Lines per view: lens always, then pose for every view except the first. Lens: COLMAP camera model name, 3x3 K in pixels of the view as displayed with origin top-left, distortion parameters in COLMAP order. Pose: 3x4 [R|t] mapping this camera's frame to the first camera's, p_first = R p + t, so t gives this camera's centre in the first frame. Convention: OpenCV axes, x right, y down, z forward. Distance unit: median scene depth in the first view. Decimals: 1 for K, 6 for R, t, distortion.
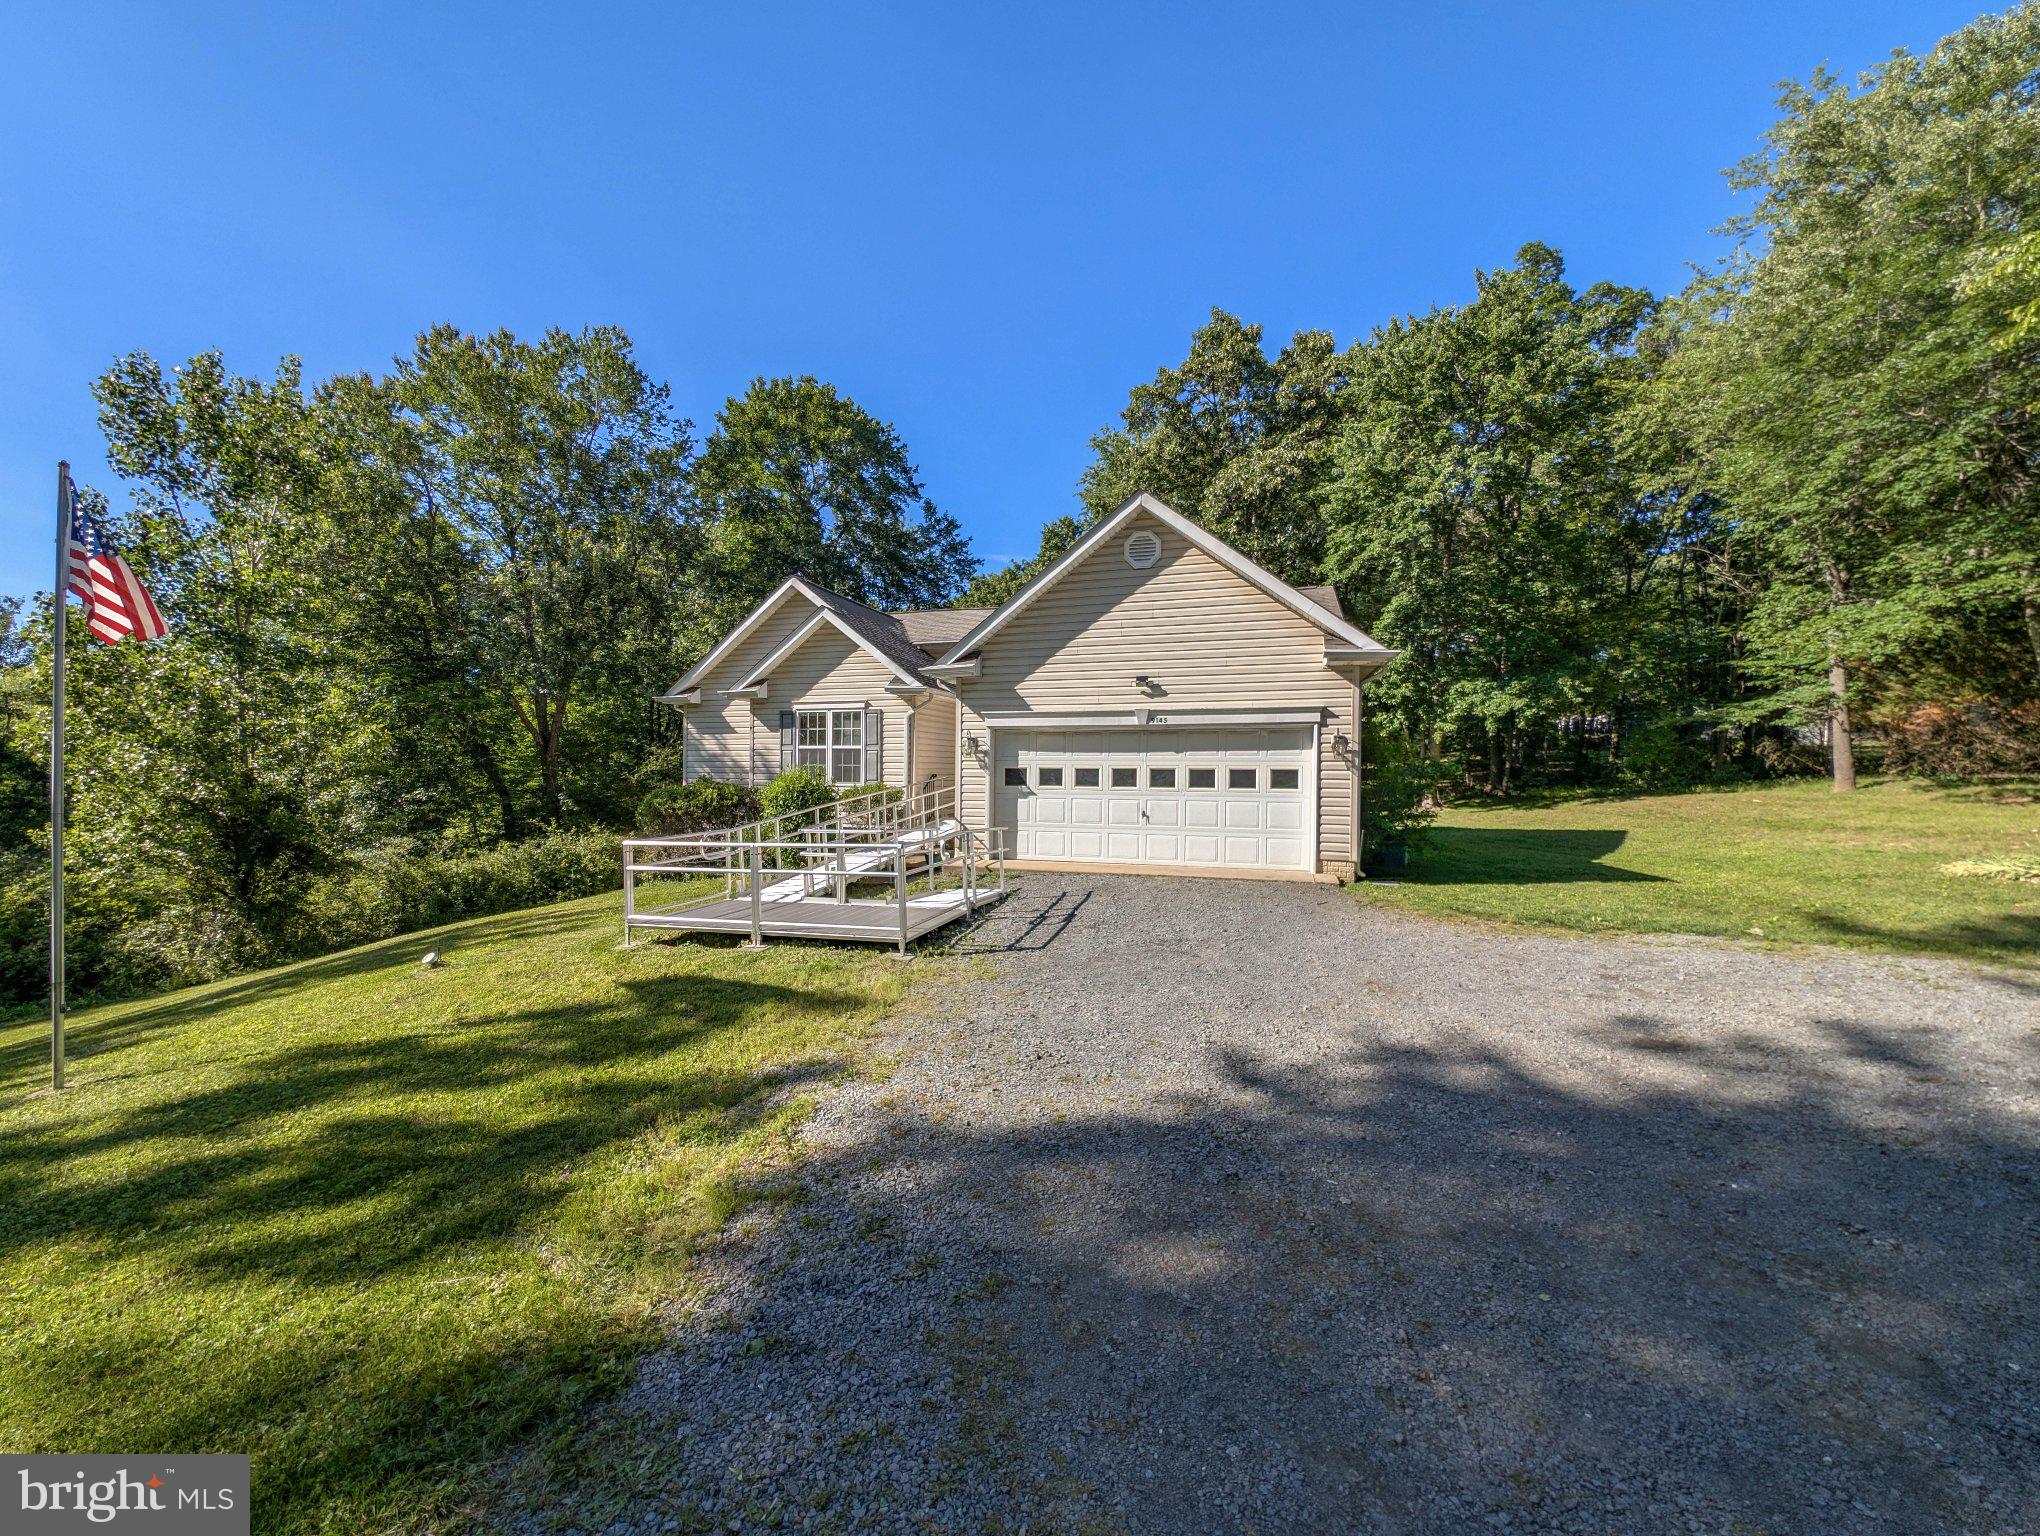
lens RADIAL K [[714.2, 0, 1021.9], [0, 714.2, 775.0], [0, 0, 1]] dist [-0.000247, -0.000085]
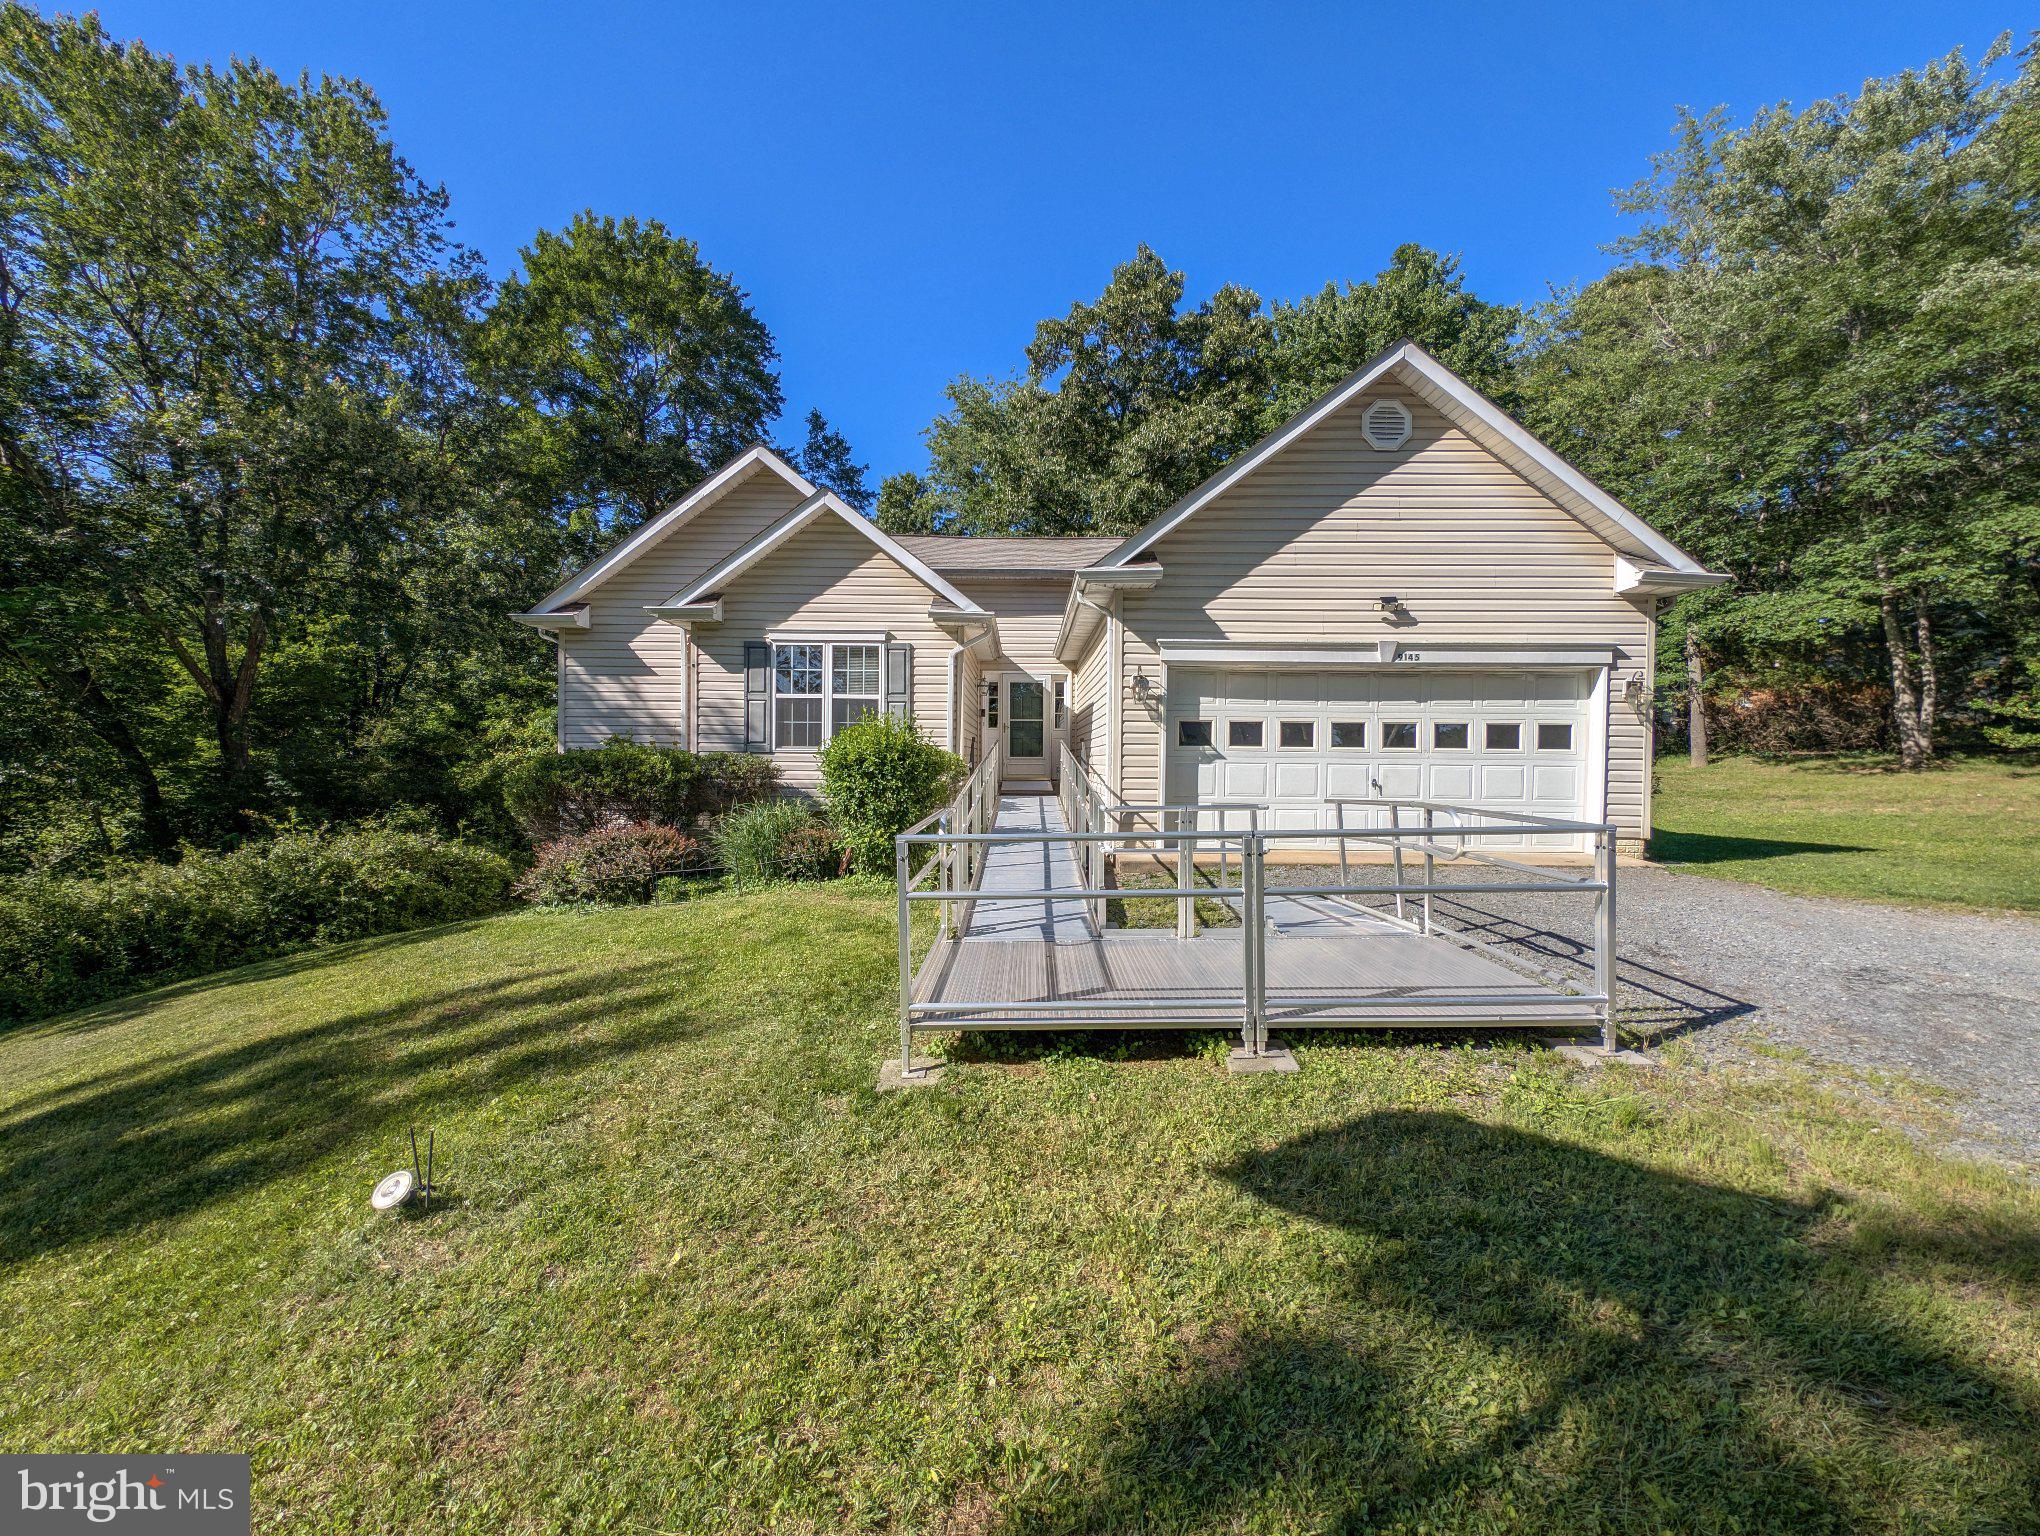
lens RADIAL K [[734.9, 0, 1020.0], [0, 734.9, 768.0], [0, 0, 1]] dist [0.000338, -0.000146]
pose [[0.960041, -0.000051, 0.279859, -0.301965], [-0.002790, 0.999949, 0.009752, 0.023962], [-0.279845, -0.010143, 0.959992, 0.274365]]
